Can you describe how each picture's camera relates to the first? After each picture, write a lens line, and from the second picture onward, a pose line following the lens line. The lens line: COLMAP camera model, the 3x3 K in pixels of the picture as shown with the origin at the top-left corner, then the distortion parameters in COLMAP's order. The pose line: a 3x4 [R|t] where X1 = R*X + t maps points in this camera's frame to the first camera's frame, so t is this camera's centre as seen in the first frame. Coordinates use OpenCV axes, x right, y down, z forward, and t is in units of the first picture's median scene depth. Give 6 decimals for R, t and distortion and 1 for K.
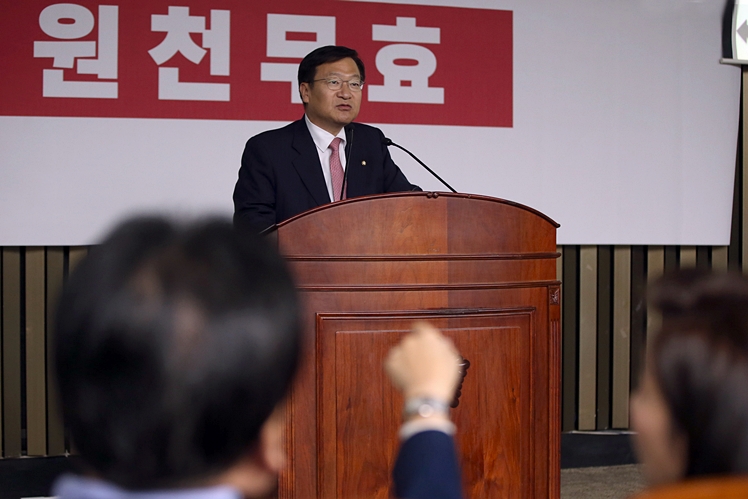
lens RADIAL K [[1637.4, 0, 376.5], [0, 1637.4, 247.4], [0, 0, 1]] dist [-0.289677, 0.000000]
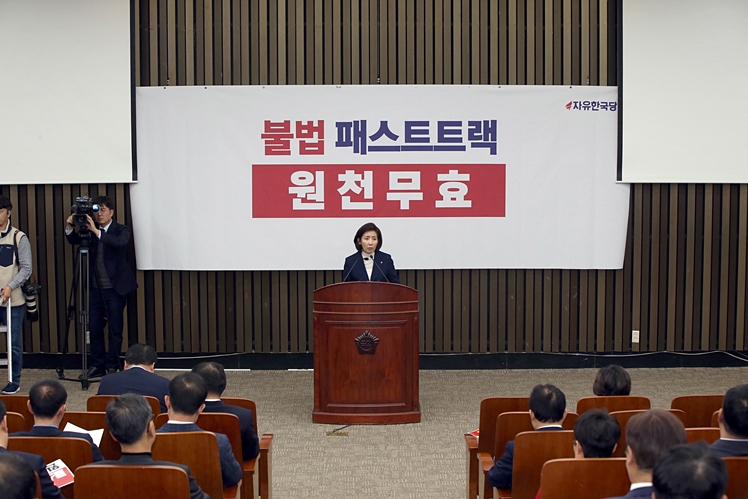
lens RADIAL K [[1637.4, 0, 375.9], [0, 1637.4, 245.6], [0, 0, 1]] dist [-0.289677, 0.000000]
pose [[0.927217, 0.041035, -0.372269, 0.821554], [-0.001938, 0.994492, 0.104795, -0.293069], [0.374519, -0.096447, 0.922190, -1.229930]]
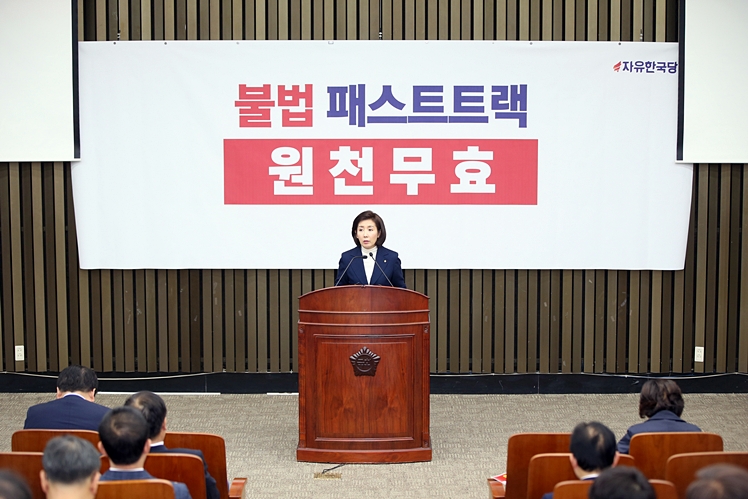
lens RADIAL K [[1939.4, 0, 368.4], [0, 1939.4, 249.5], [0, 0, 1]] dist [-0.154468, 0.000000]
pose [[0.925631, 0.047230, -0.375469, 0.781076], [-0.004936, 0.993604, 0.112816, -0.288953], [0.378396, -0.102572, 0.919943, -1.132307]]
